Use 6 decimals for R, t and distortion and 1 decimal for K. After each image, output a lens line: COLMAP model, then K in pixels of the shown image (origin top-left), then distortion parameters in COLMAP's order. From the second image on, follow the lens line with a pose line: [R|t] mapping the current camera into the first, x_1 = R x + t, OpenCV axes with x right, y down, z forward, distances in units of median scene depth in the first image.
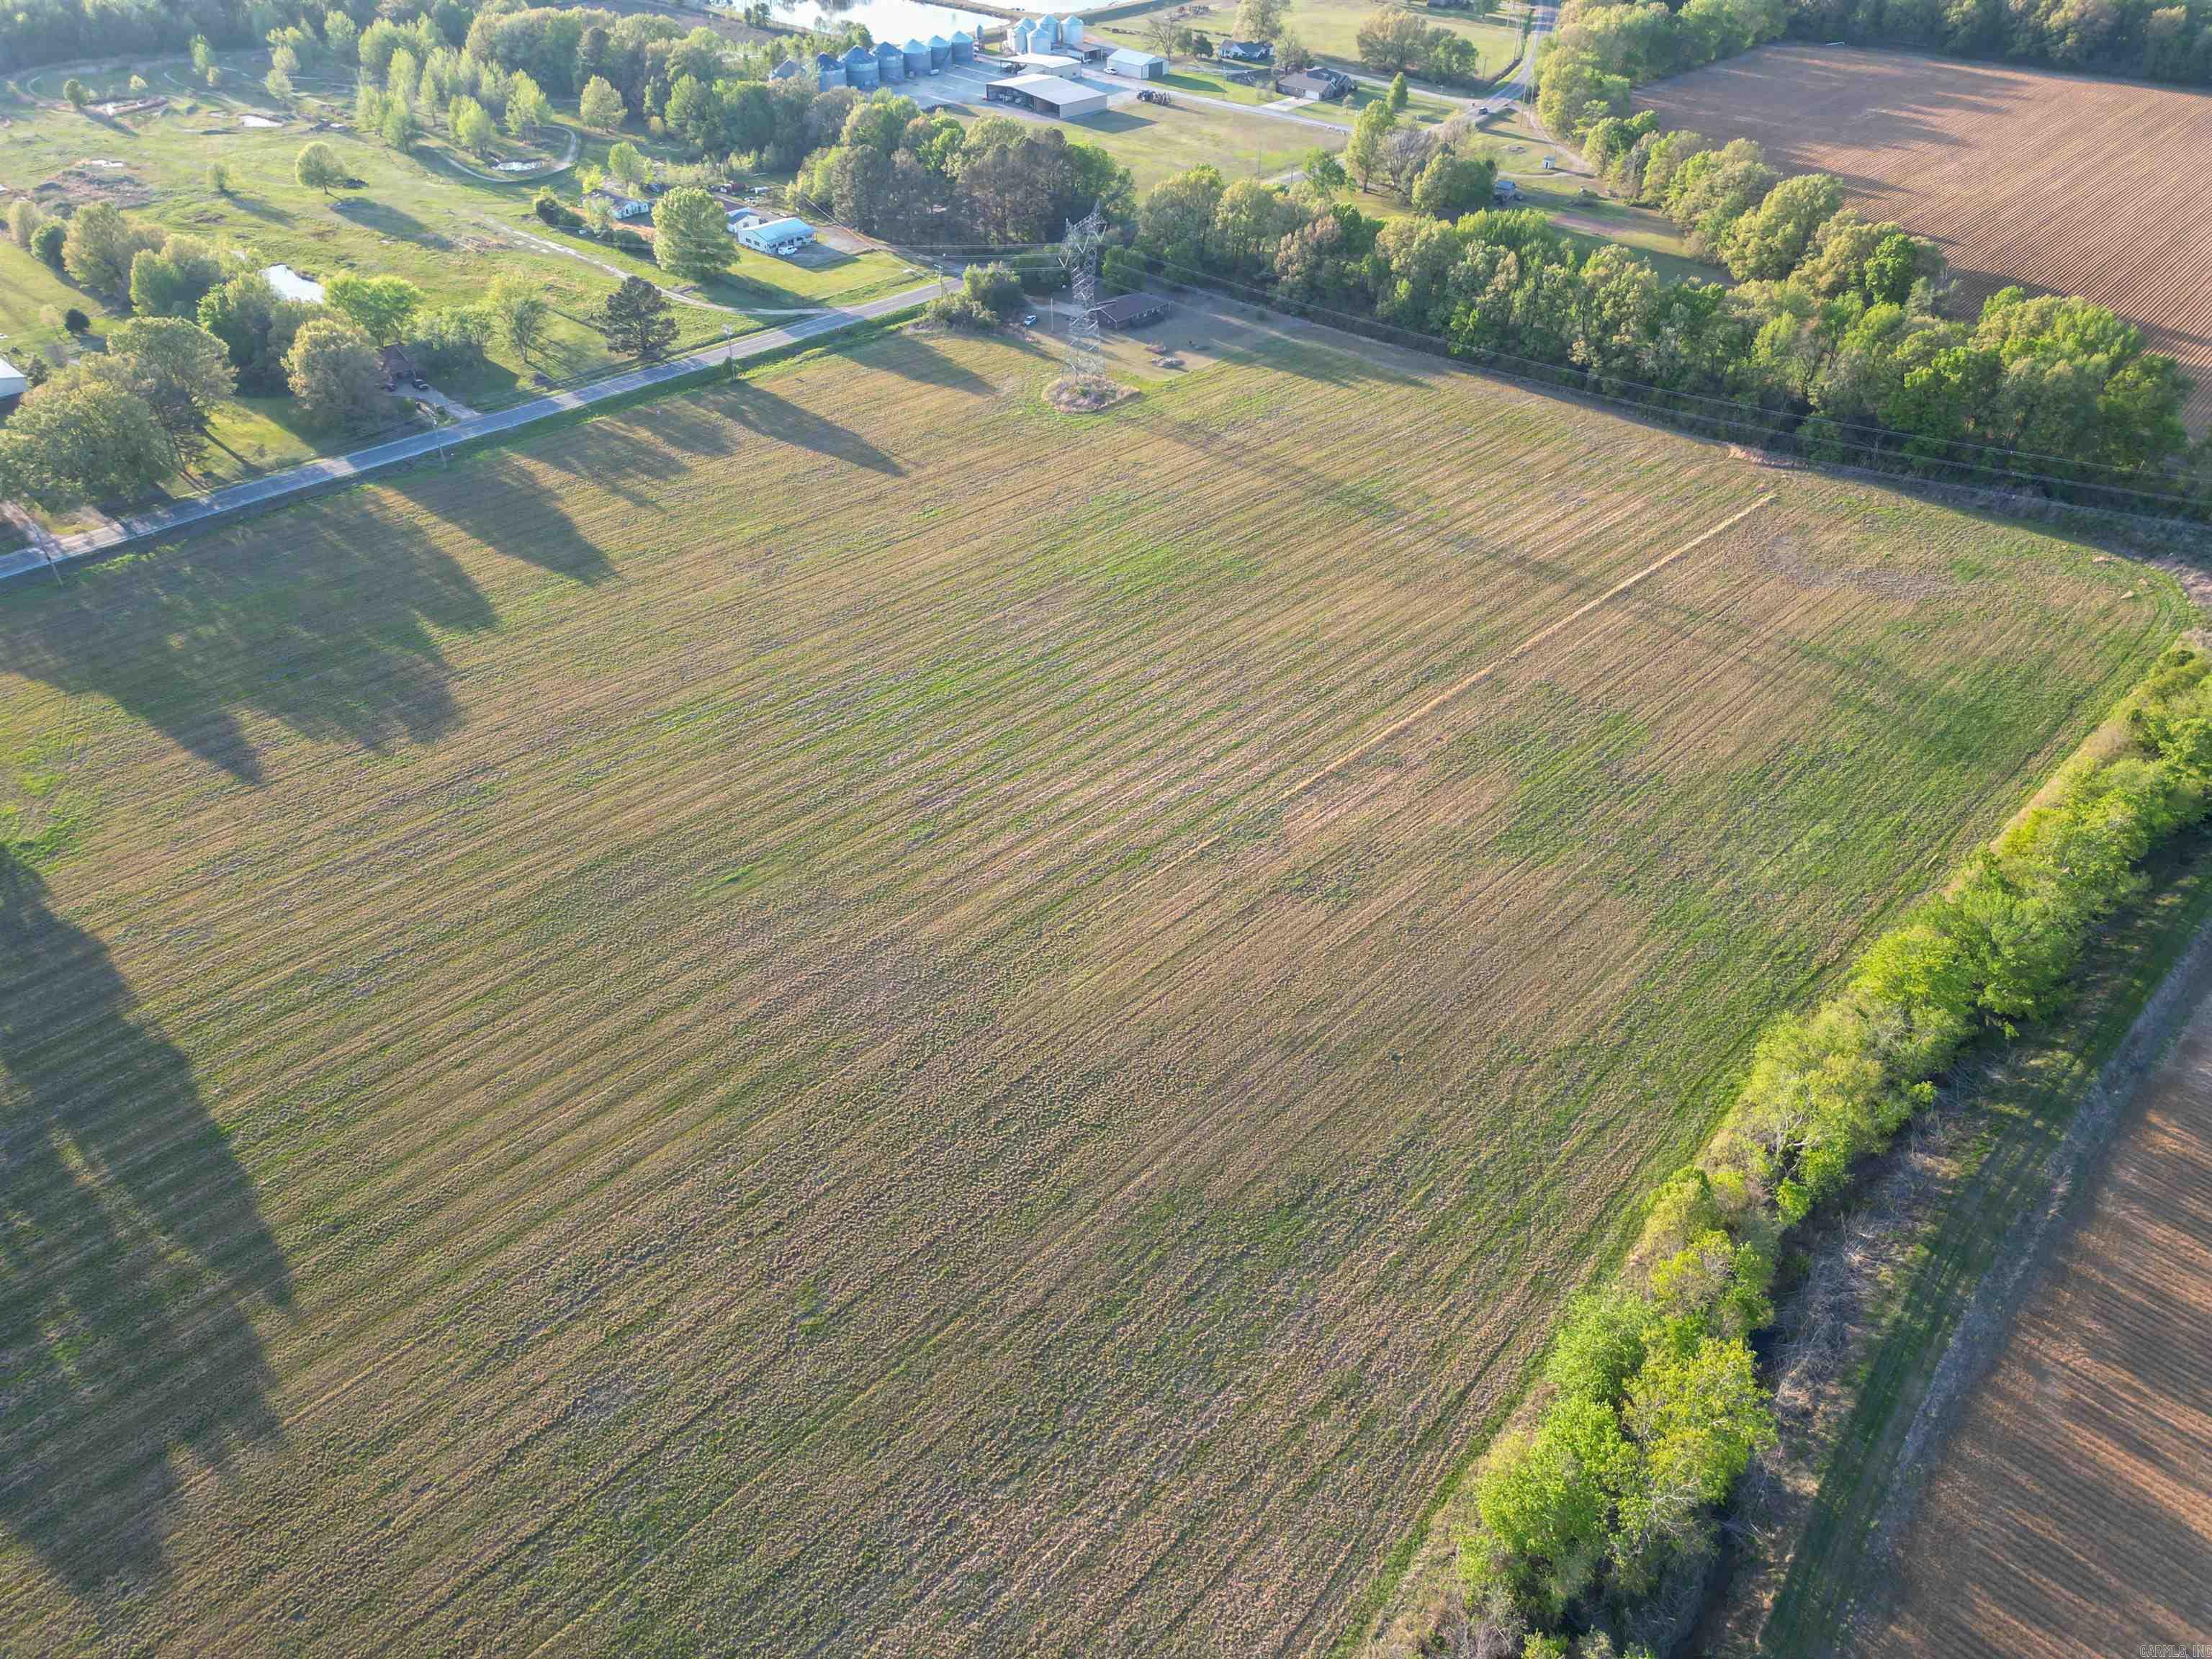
lens RADIAL K [[1548.3, 0, 1114.8], [0, 1548.3, 821.7], [0, 0, 1]] dist [0.071154, -0.066669]
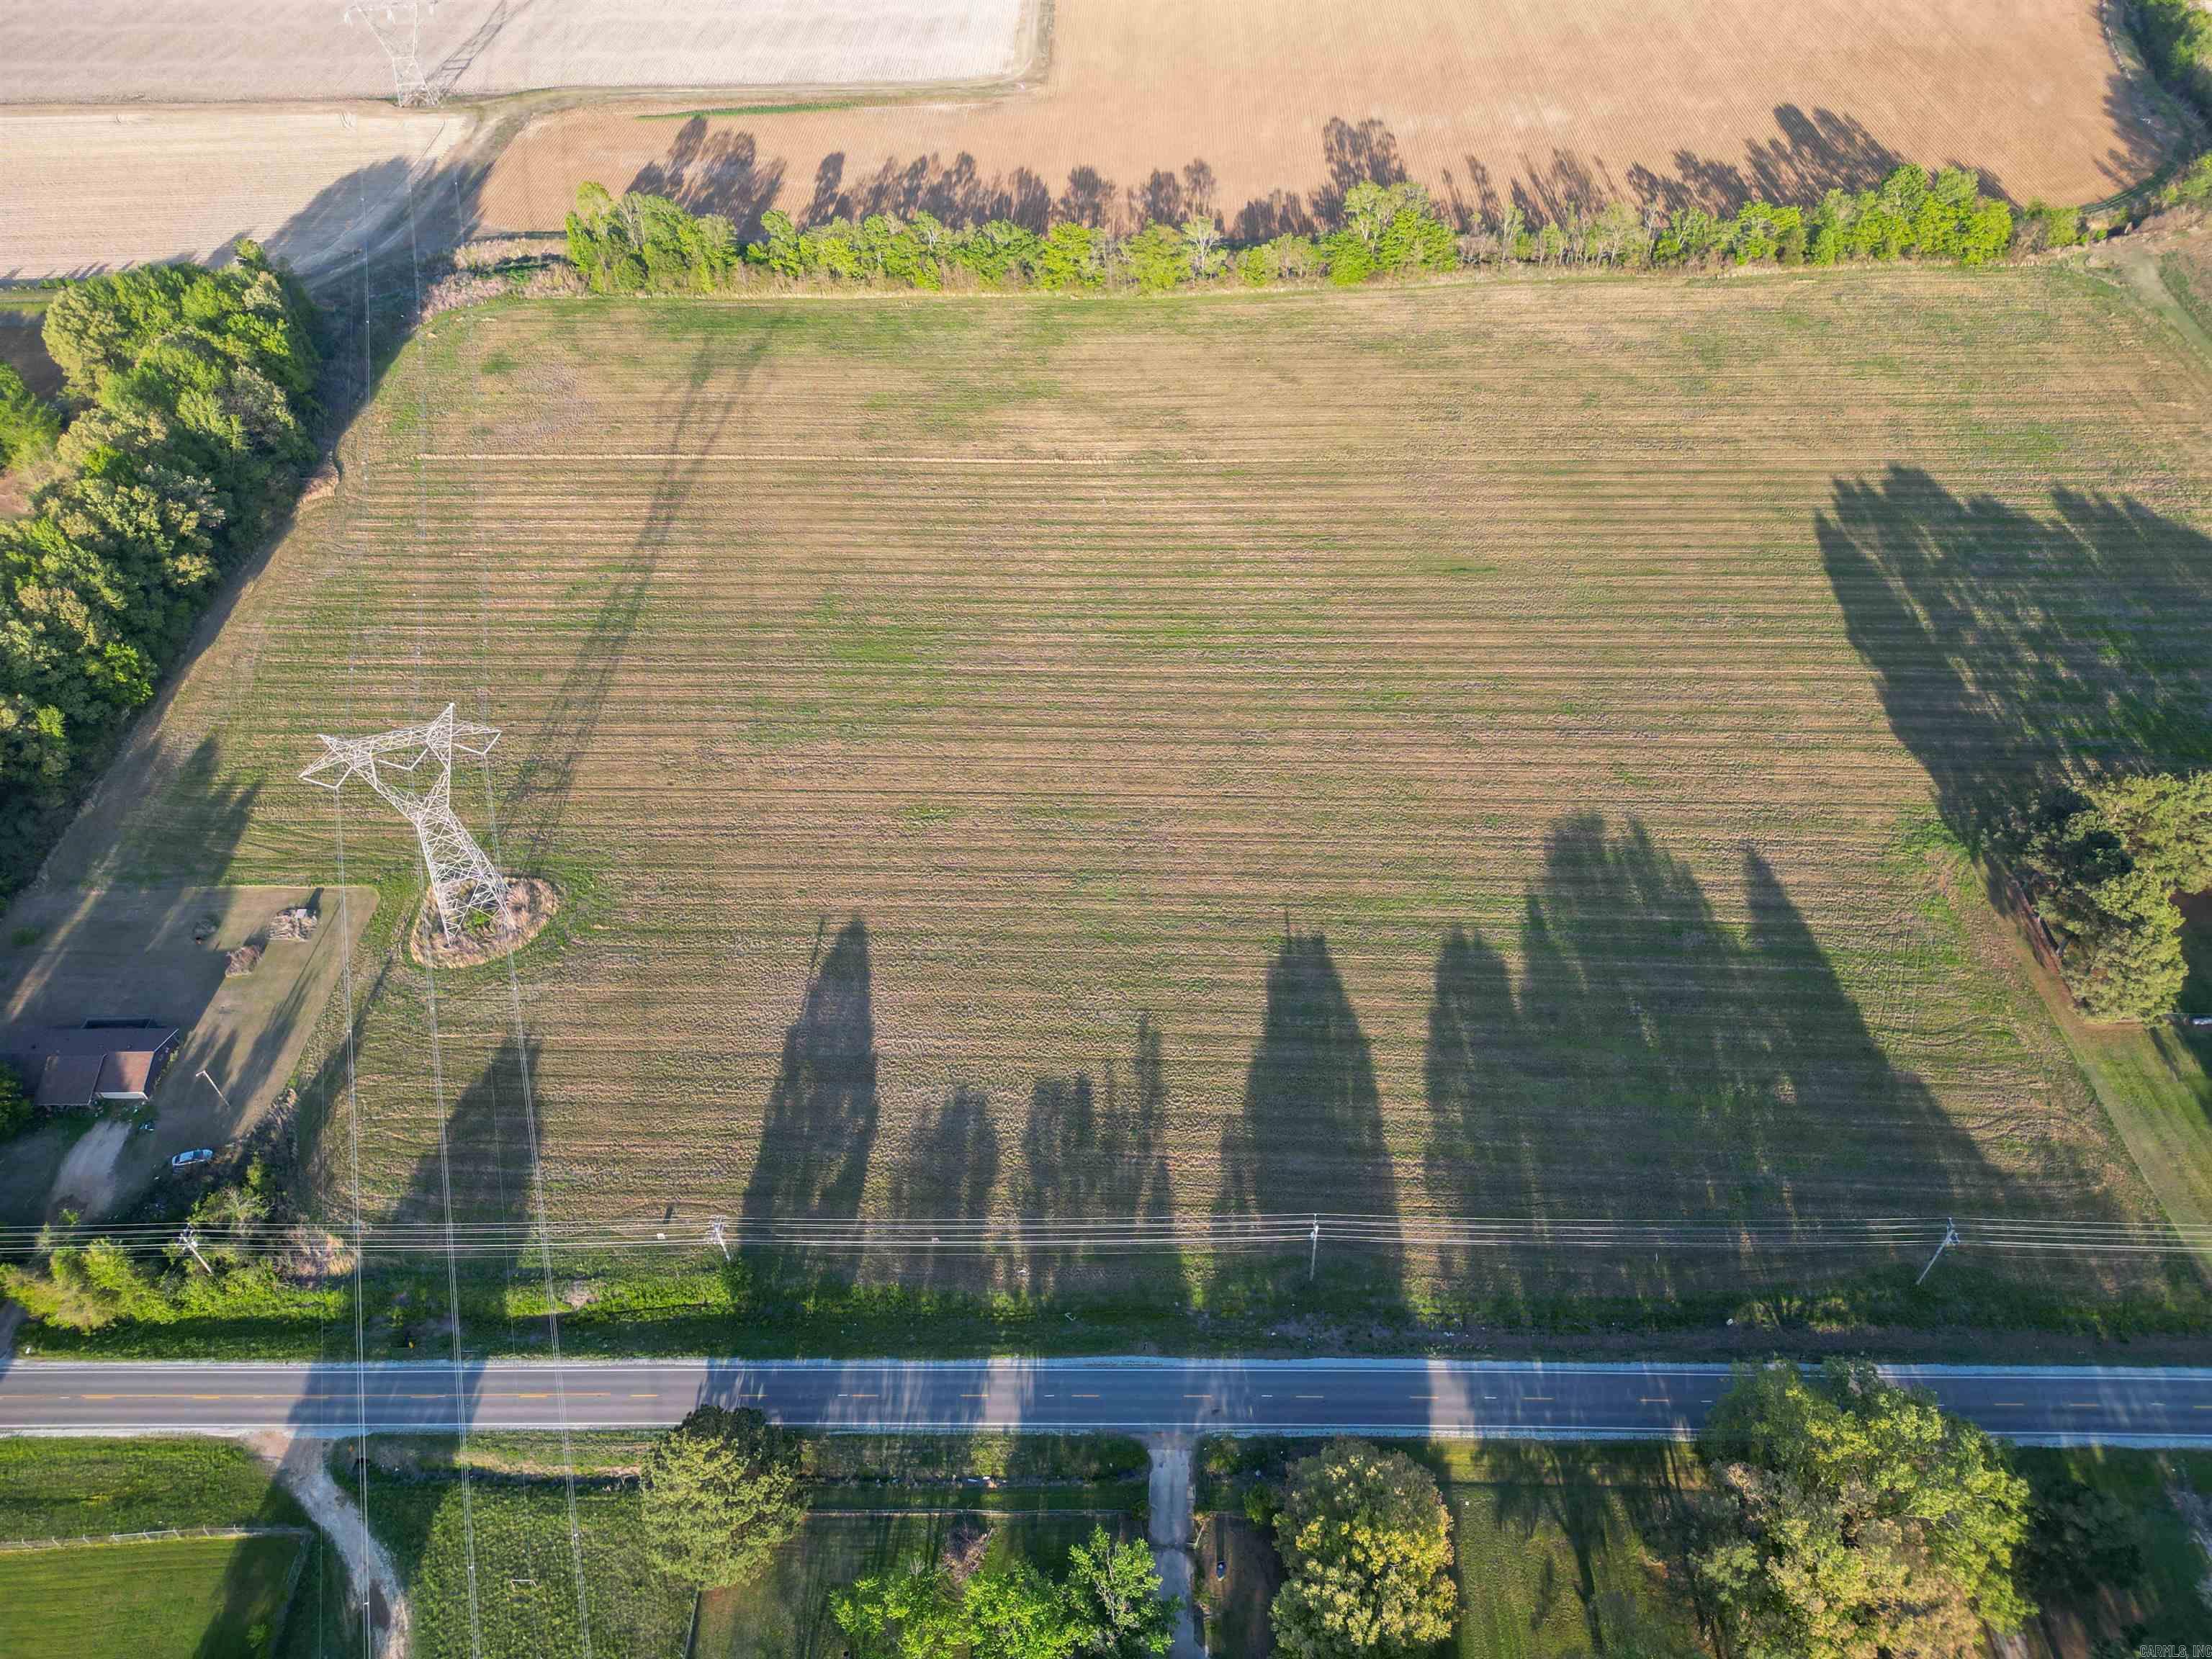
lens RADIAL K [[1548.3, 0, 1116.0], [0, 1548.3, 834.6], [0, 0, 1]] dist [0.071154, -0.066669]
pose [[-0.664453, -0.510941, 0.545383, -0.621514], [0.471250, 0.279939, 0.836395, -0.814386], [-0.580022, 0.812757, 0.054775, 0.879742]]
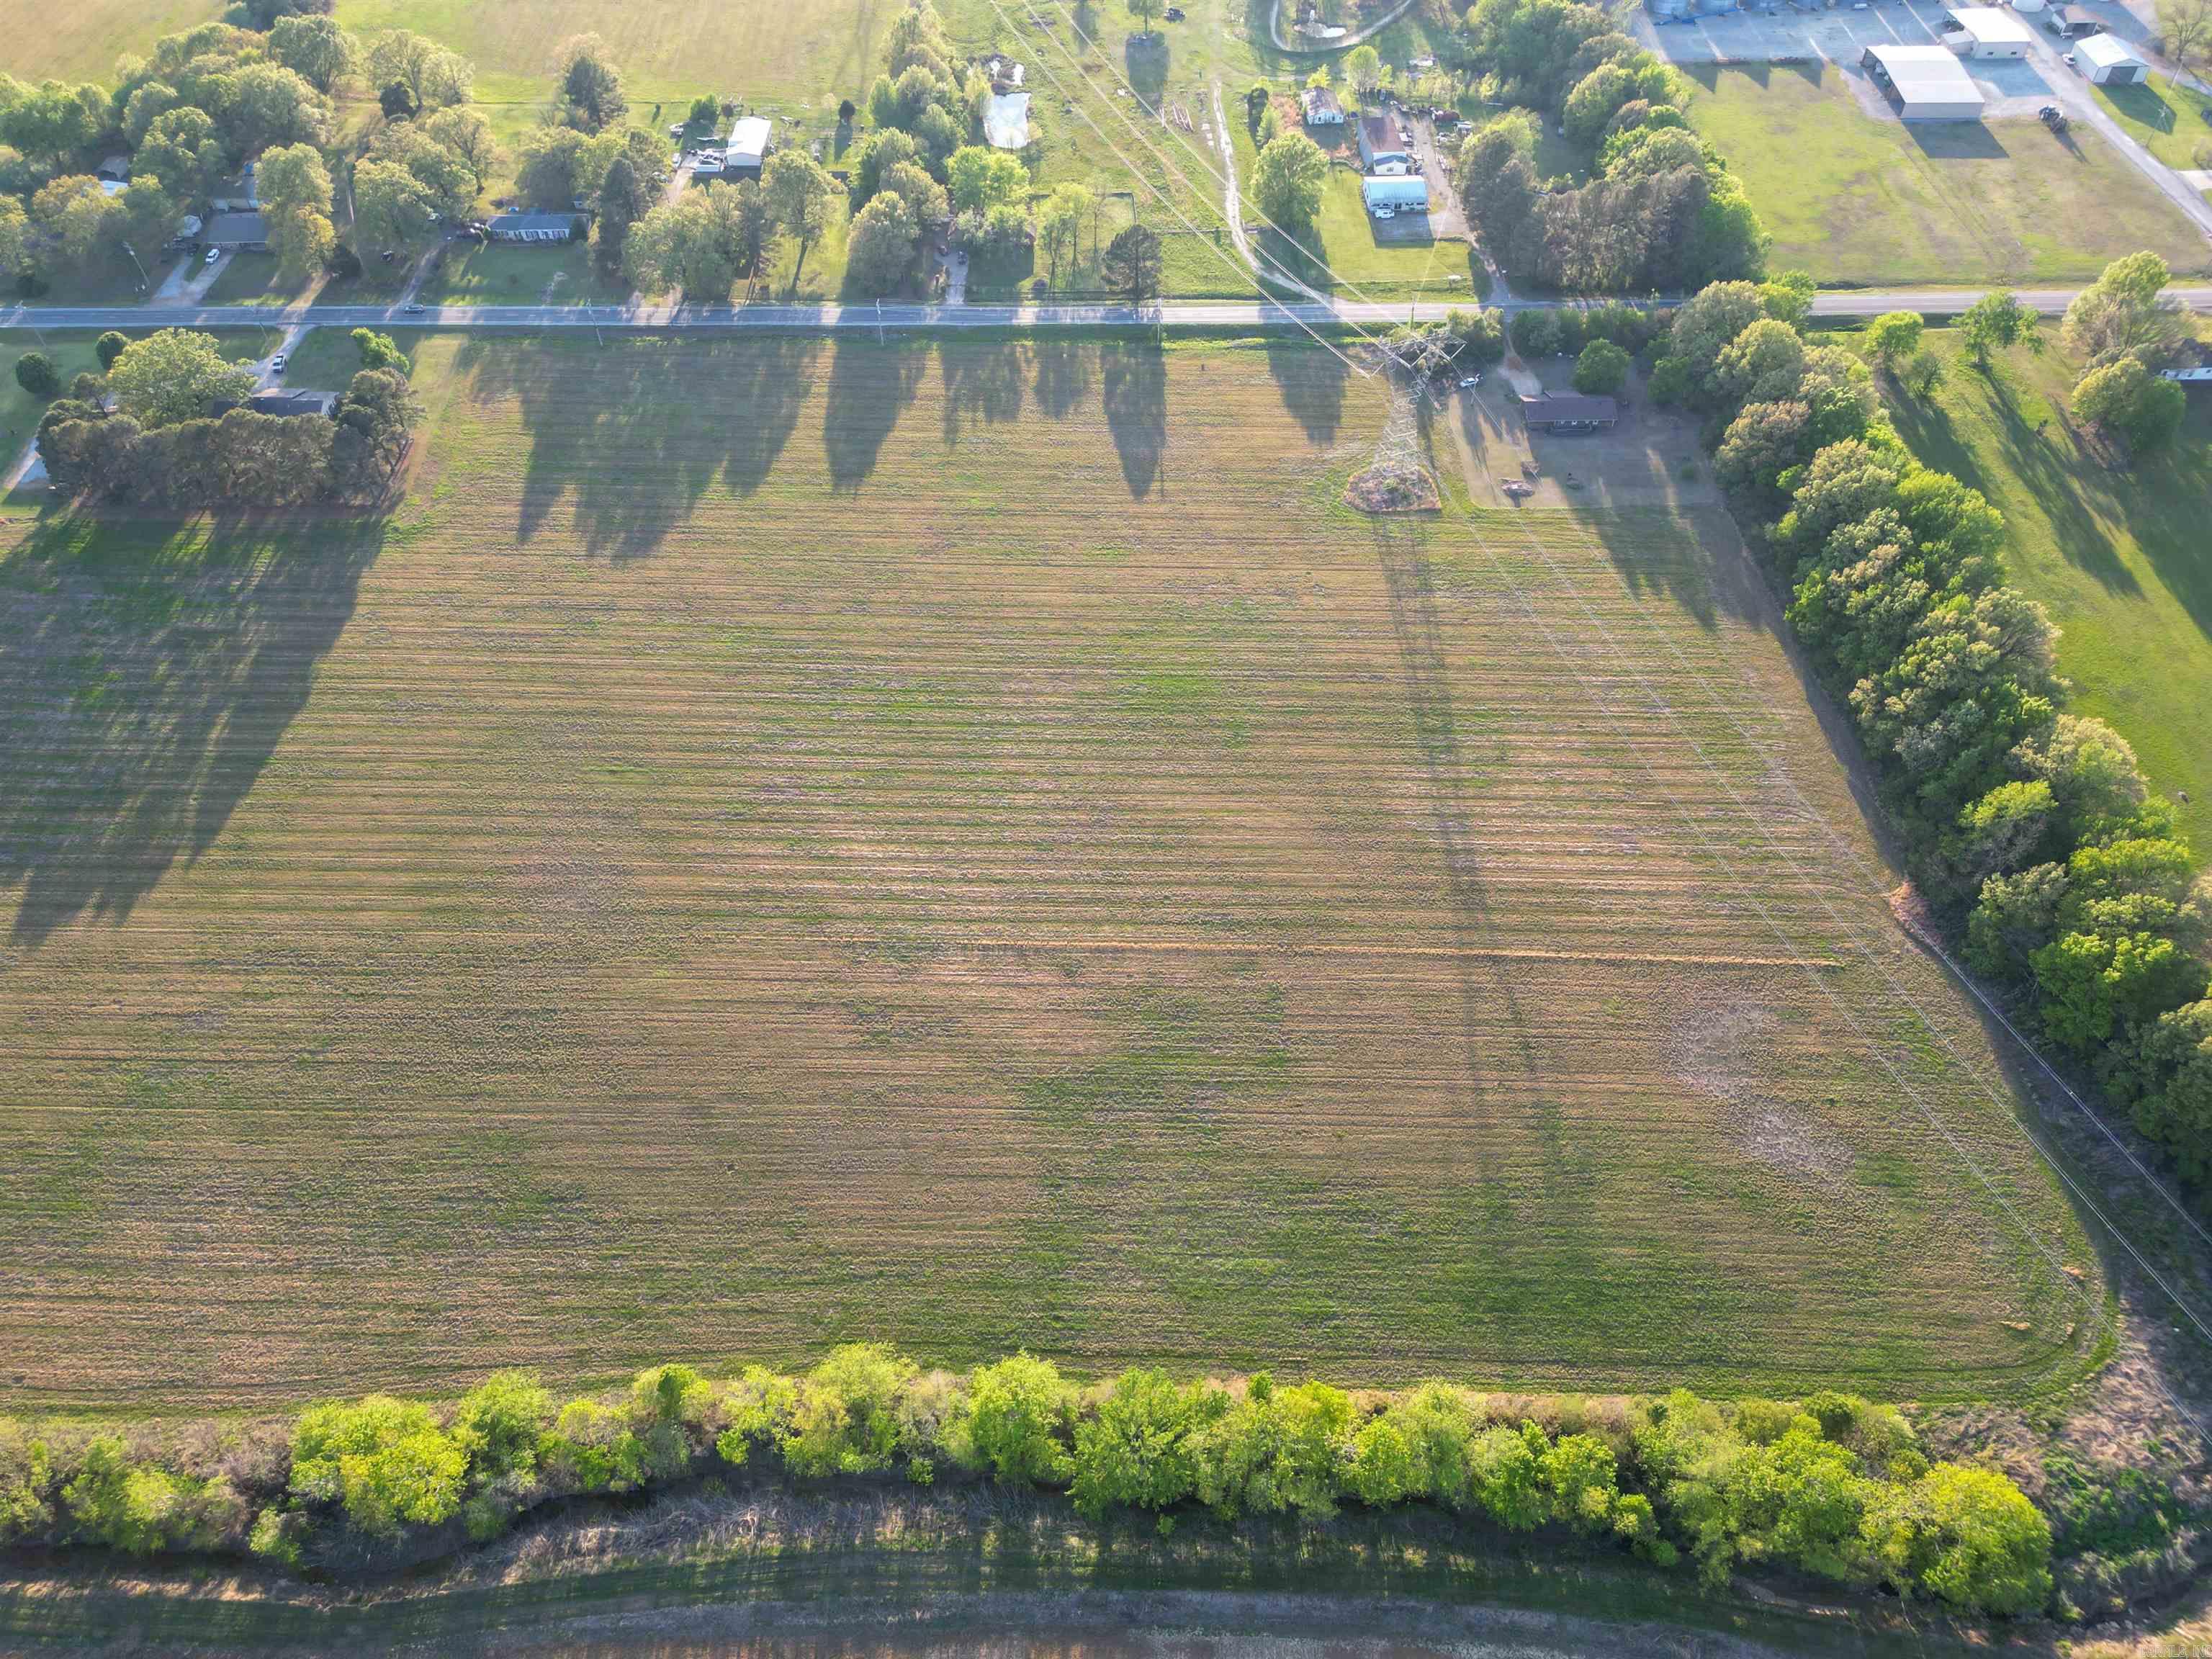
lens RADIAL K [[1548.3, 0, 1119.1], [0, 1548.3, 826.0], [0, 0, 1]] dist [0.071154, -0.066669]
pose [[0.693857, 0.525909, -0.491916, 0.530816], [-0.424159, 0.850511, 0.310998, -0.371768], [0.581937, -0.007138, 0.813203, 0.087246]]
